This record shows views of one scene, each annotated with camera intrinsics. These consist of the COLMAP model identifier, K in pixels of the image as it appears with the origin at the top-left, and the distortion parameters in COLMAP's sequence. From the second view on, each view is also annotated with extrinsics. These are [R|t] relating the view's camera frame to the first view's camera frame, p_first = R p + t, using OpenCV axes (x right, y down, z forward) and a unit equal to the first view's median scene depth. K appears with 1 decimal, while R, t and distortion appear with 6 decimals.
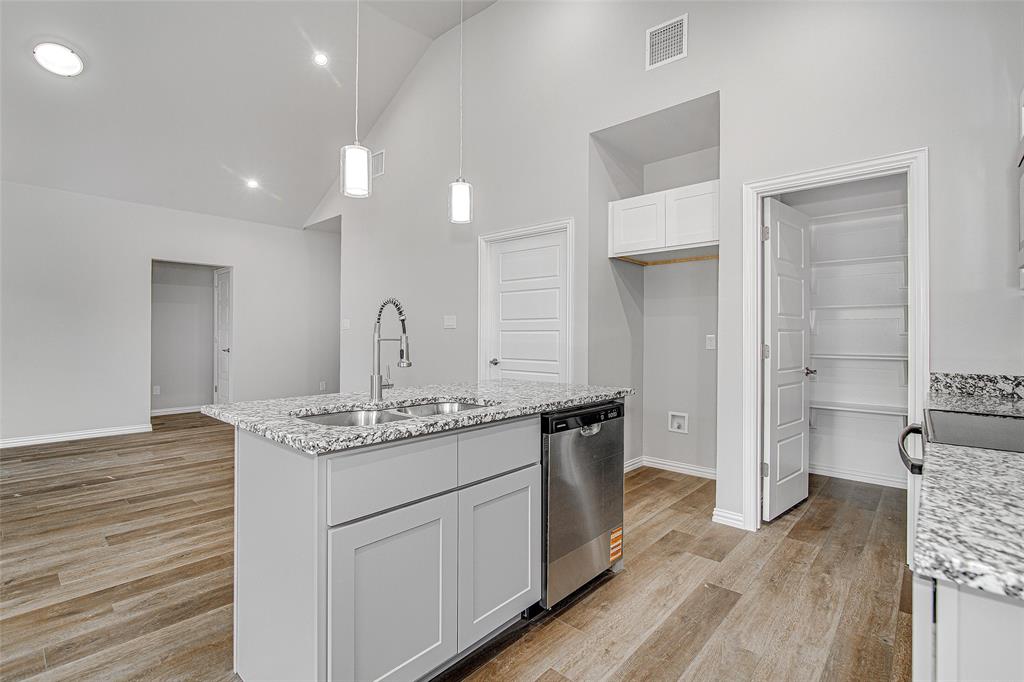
lens RADIAL K [[467.5, 0, 508.6], [0, 467.5, 336.2], [0, 0, 1]] dist [-0.004488, -0.001057]
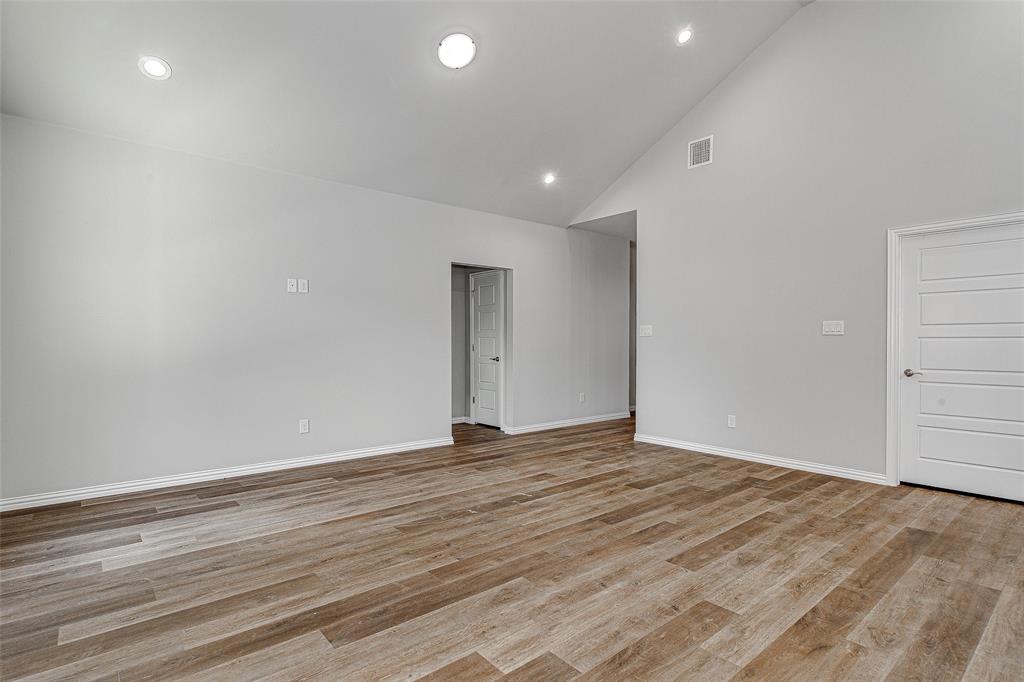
lens RADIAL K [[514.9, 0, 543.7], [0, 514.9, 346.6], [0, 0, 1]] dist [-0.001454, 0.000141]
pose [[0.995615, -0.001796, -0.093524, -0.678365], [0.002446, 0.999974, 0.006840, -0.002594], [0.093509, -0.007038, 0.995594, -0.029153]]
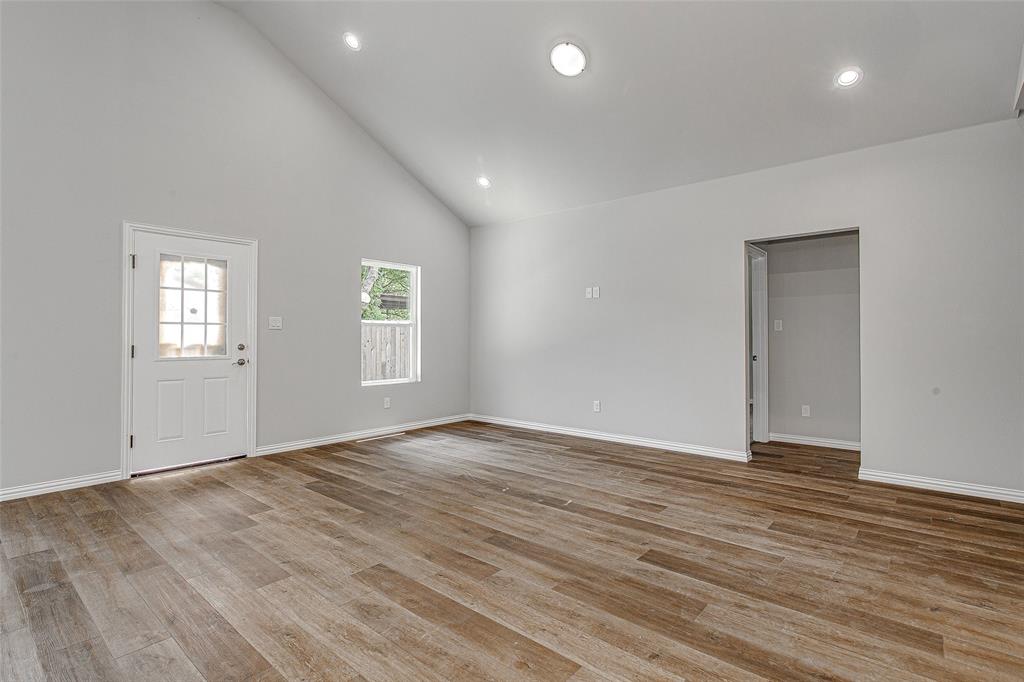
lens RADIAL K [[496.0, 0, 508.1], [0, 496.0, 327.3], [0, 0, 1]] dist [-0.002114, 0.000196]
pose [[0.028471, -0.026379, -0.999246, 0.066697], [-0.001500, 0.999649, -0.026432, 0.002590], [0.999593, 0.002252, 0.028422, 0.813811]]
